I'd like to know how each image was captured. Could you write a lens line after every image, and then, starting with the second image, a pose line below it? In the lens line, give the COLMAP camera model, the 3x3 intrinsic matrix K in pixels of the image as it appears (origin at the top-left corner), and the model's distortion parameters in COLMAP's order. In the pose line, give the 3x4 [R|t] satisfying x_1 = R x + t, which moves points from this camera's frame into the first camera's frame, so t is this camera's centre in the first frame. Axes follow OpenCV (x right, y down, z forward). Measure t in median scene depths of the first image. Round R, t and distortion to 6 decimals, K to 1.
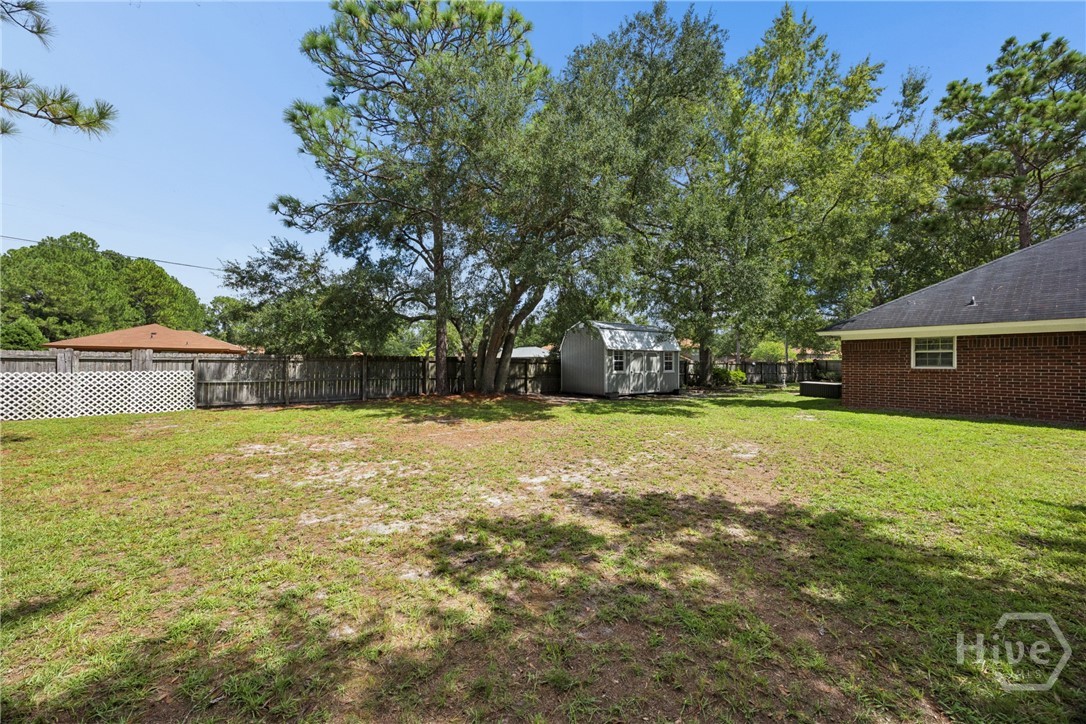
lens RADIAL K [[433.1, 0, 543.6], [0, 433.1, 361.1], [0, 0, 1]] dist [-0.000559, 0.000201]
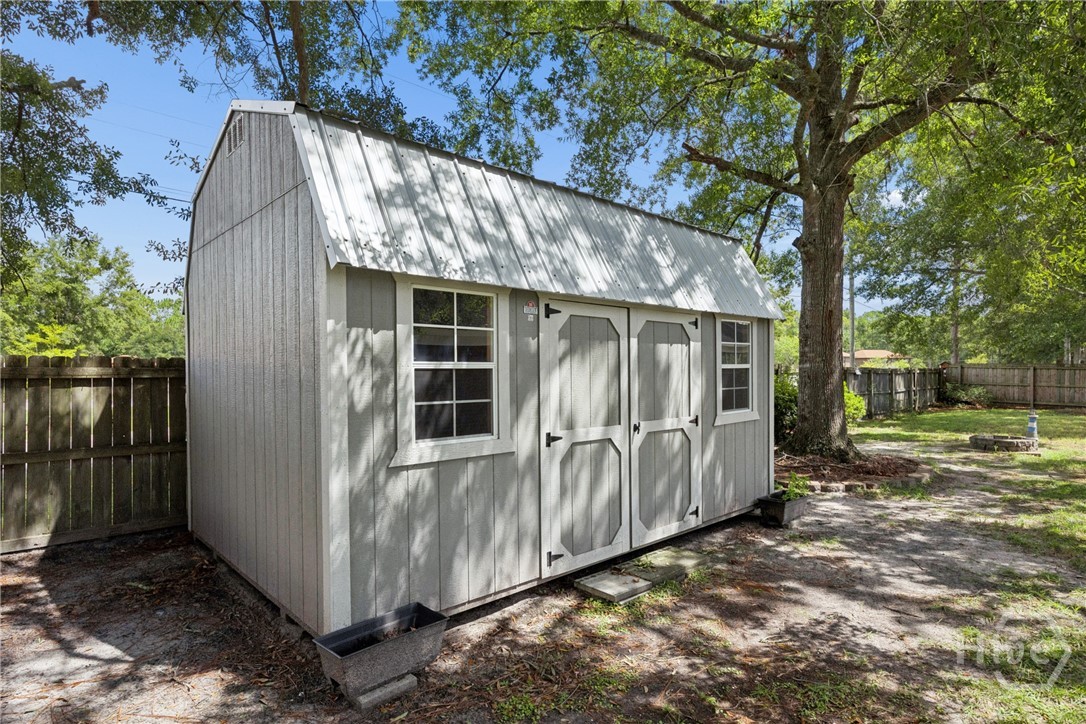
lens RADIAL K [[560.9, 0, 542.8], [0, 560.9, 365.9], [0, 0, 1]] dist [-0.000815, -0.000425]
pose [[0.990522, -0.006280, 0.137212, 0.171681], [0.007151, 0.999957, -0.005859, 0.000883], [-0.137169, 0.006784, 0.990524, 0.798067]]
